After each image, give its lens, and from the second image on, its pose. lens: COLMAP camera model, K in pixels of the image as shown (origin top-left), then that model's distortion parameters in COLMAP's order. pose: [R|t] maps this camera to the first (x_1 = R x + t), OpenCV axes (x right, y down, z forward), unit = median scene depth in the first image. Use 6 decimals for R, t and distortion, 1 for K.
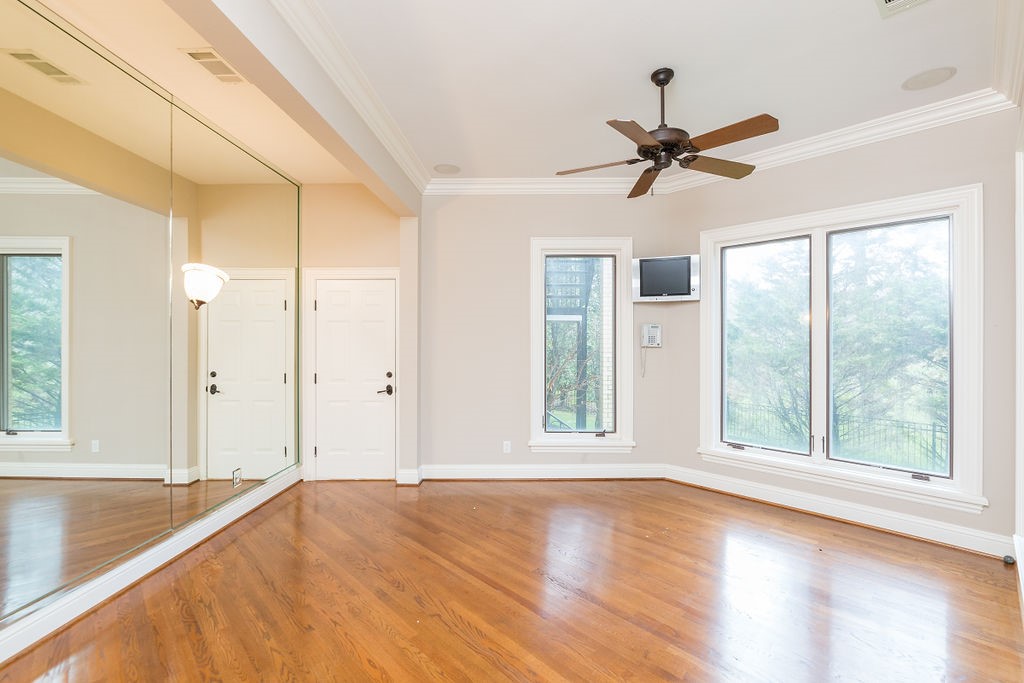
lens RADIAL K [[459.8, 0, 510.4], [0, 459.8, 338.8], [0, 0, 1]] dist [-0.004128, 0.000882]
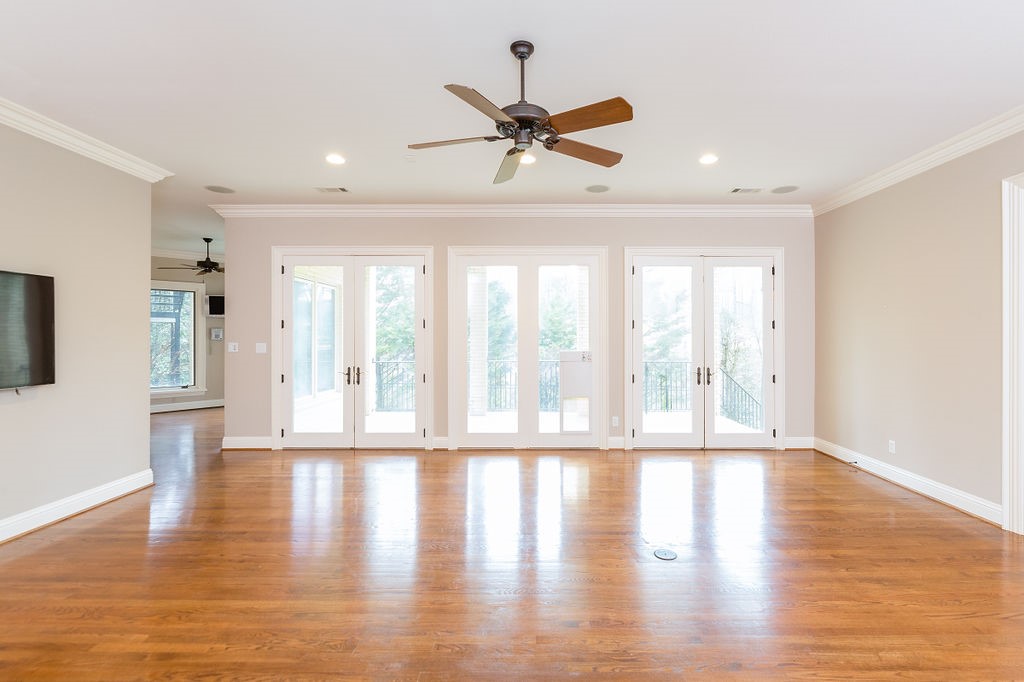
lens RADIAL K [[459.8, 0, 508.0], [0, 459.8, 335.0], [0, 0, 1]] dist [-0.004128, 0.000882]
pose [[0.712487, 0.008385, 0.701635, -0.168321], [-0.005699, 0.999965, -0.006163, 0.001600], [-0.701662, 0.000393, 0.712510, -1.165552]]
